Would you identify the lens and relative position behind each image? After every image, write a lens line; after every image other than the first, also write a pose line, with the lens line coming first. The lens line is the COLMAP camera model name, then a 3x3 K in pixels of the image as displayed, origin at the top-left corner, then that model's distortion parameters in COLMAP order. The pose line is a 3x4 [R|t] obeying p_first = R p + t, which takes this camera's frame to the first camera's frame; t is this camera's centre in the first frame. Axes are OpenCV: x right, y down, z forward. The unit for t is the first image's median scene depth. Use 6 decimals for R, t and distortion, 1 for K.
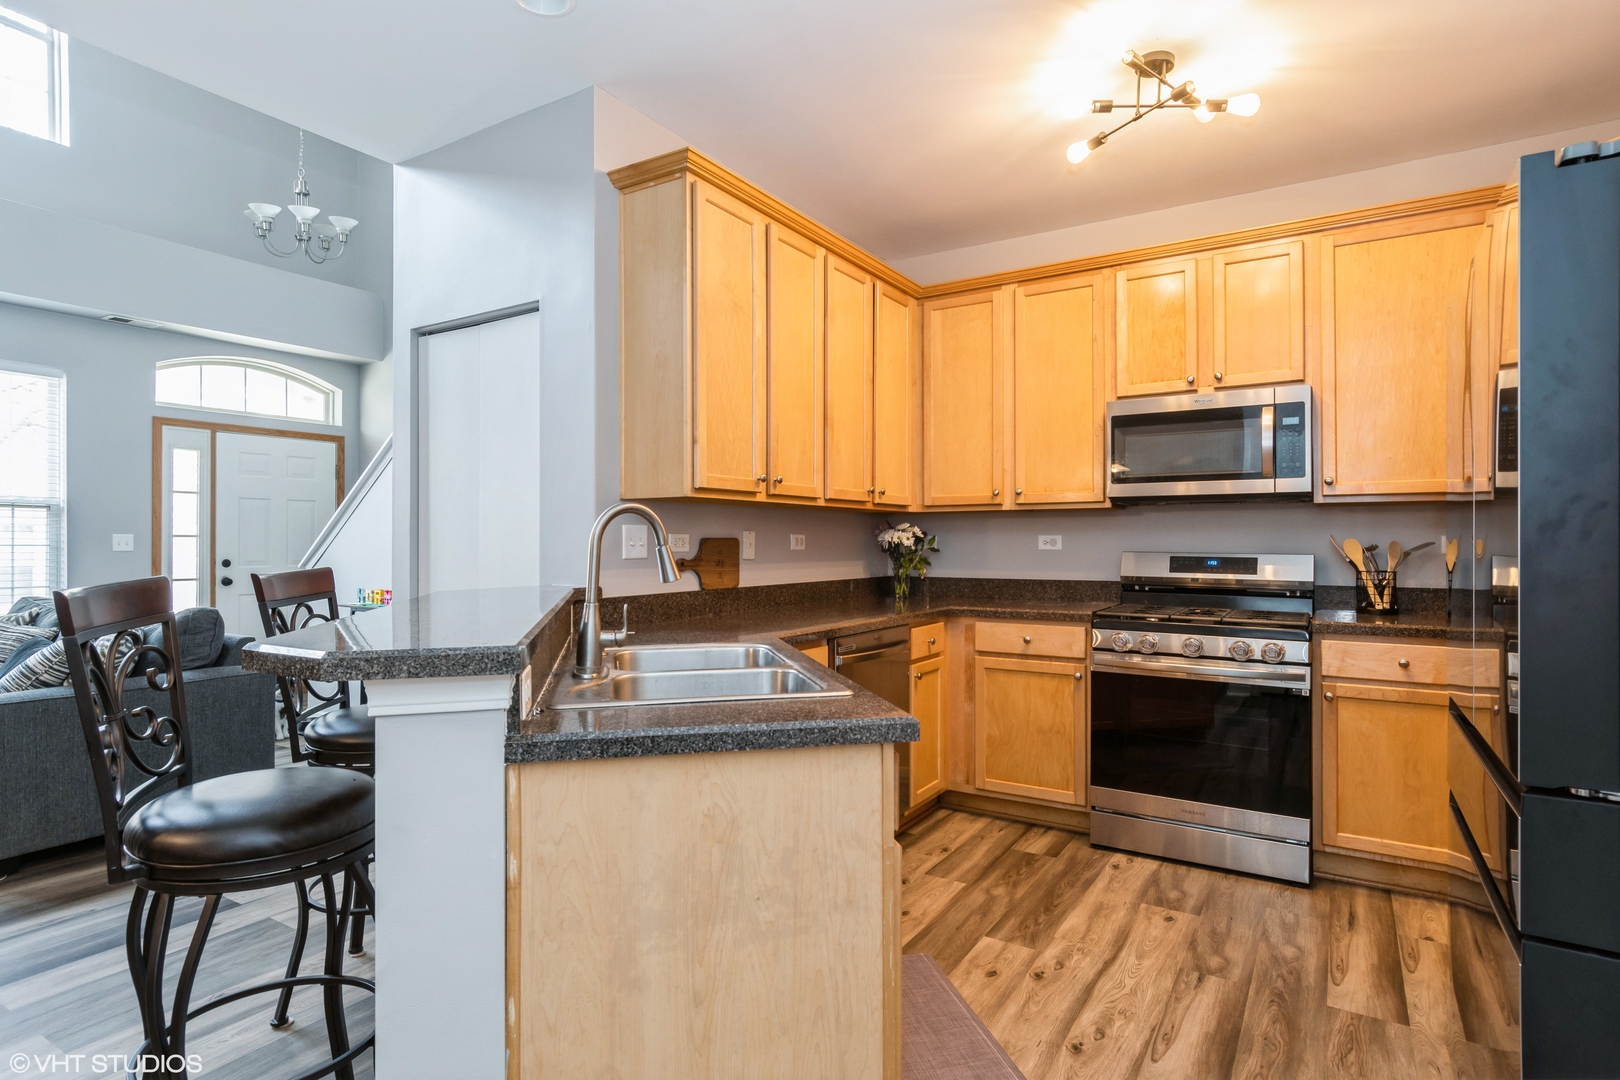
lens RADIAL K [[863.0, 0, 806.1], [0, 863.0, 541.1], [0, 0, 1]] dist [0.009424, -0.002888]
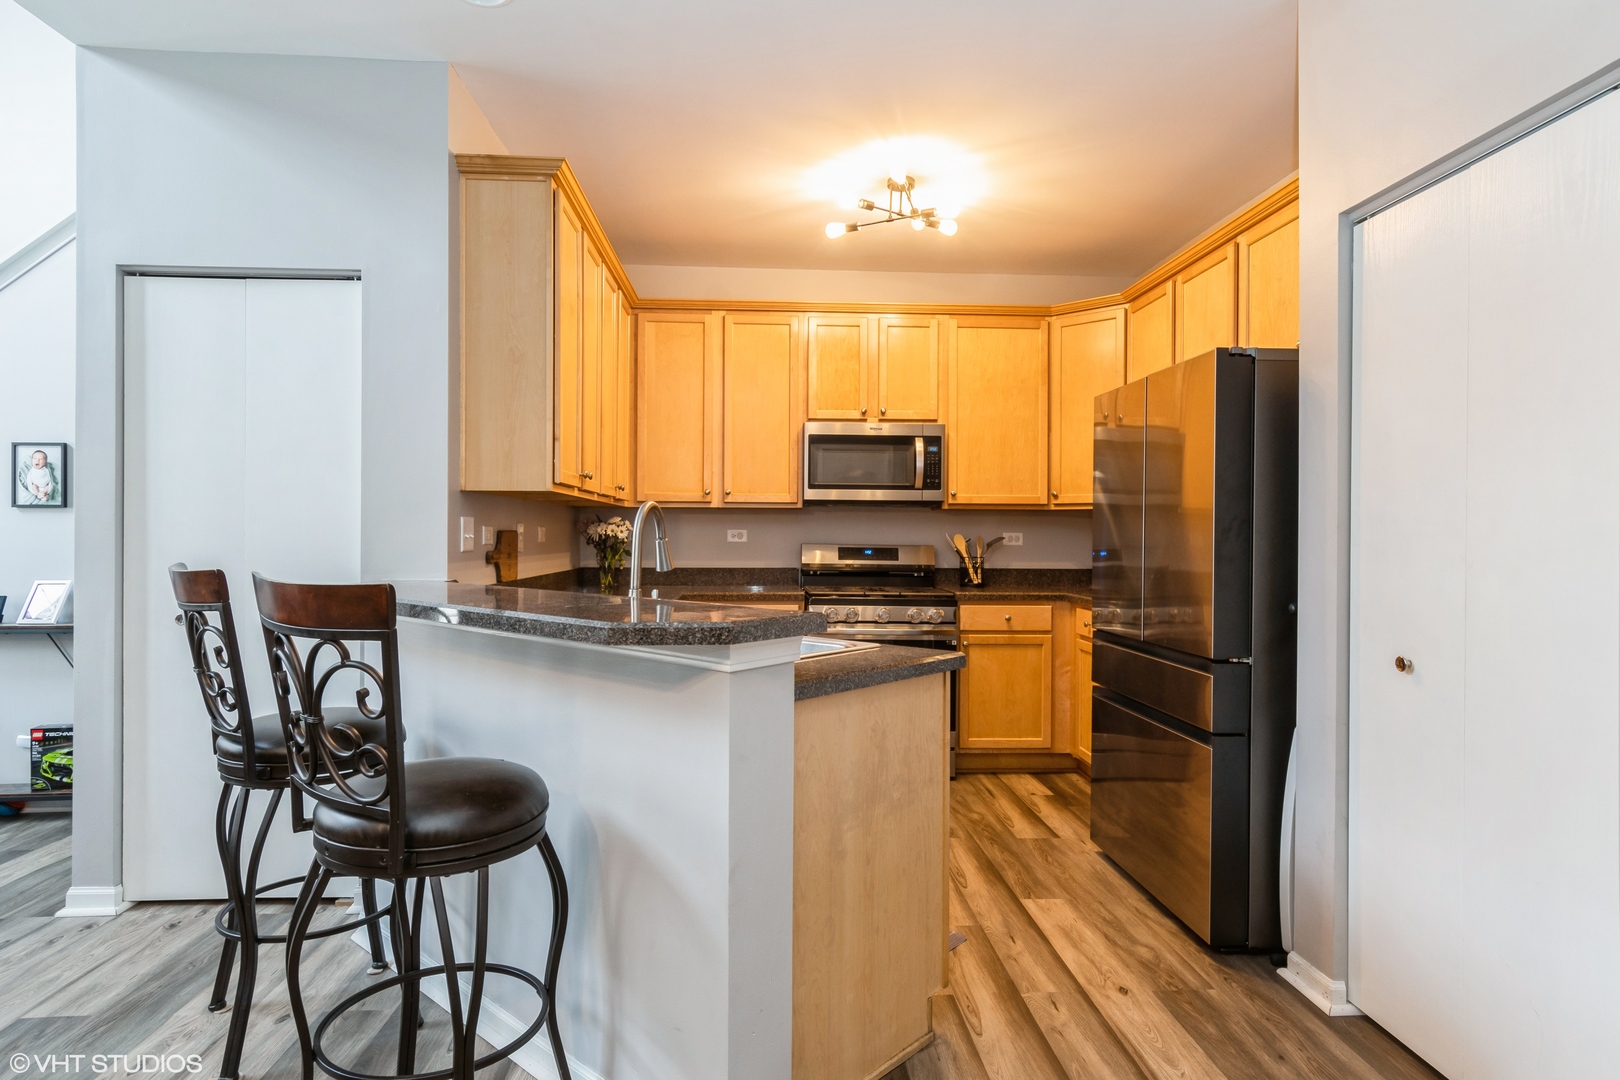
lens RADIAL K [[863.0, 0, 851.4], [0, 863.0, 541.6], [0, 0, 1]] dist [0.009424, -0.002888]
pose [[0.812567, 0.001302, 0.582866, -0.343786], [-0.006730, 0.999952, 0.007149, -0.000047], [-0.582829, -0.009732, 0.812537, -0.044886]]
